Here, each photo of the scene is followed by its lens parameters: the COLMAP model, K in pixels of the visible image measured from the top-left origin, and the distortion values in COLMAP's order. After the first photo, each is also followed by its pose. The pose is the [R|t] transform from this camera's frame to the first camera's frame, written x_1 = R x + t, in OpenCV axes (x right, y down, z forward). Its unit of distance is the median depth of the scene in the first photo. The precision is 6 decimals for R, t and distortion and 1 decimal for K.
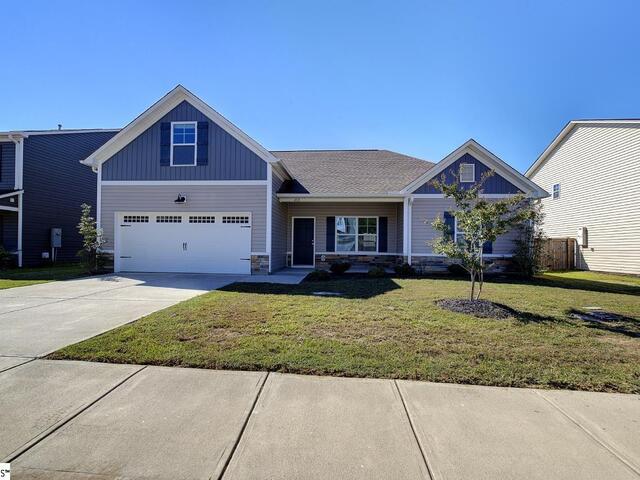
lens RADIAL K [[276.4, 0, 322.3], [0, 276.4, 244.9], [0, 0, 1]] dist [-0.001224, -0.000117]
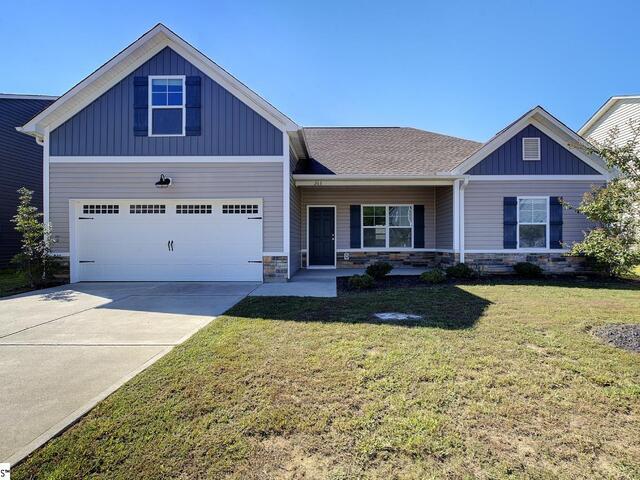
lens RADIAL K [[285.7, 0, 329.6], [0, 285.7, 238.3], [0, 0, 1]] dist [-0.001047, -0.000051]
pose [[0.997728, -0.013834, 0.065941, -0.123995], [0.013552, 0.999897, 0.004727, -0.012002], [-0.065999, -0.003823, 0.997812, 0.210825]]
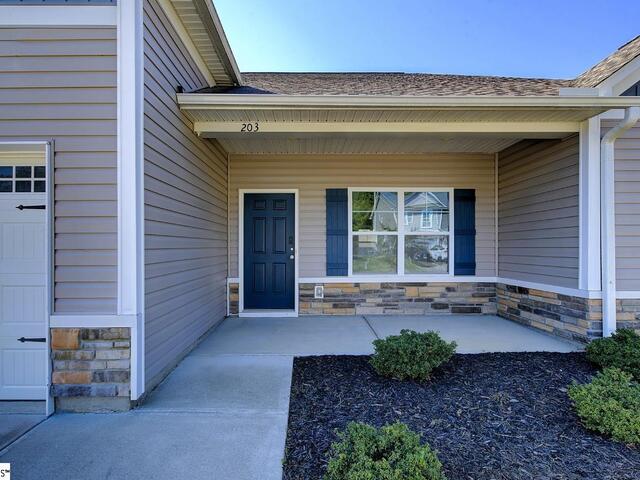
lens RADIAL K [[288.2, 0, 302.7], [0, 288.2, 244.9], [0, 0, 1]] dist [-0.002152, -0.000345]
pose [[0.997396, -0.013556, 0.070838, -0.060968], [0.012821, 0.999859, 0.010827, -0.031522], [-0.070975, -0.009890, 0.997429, 0.721905]]
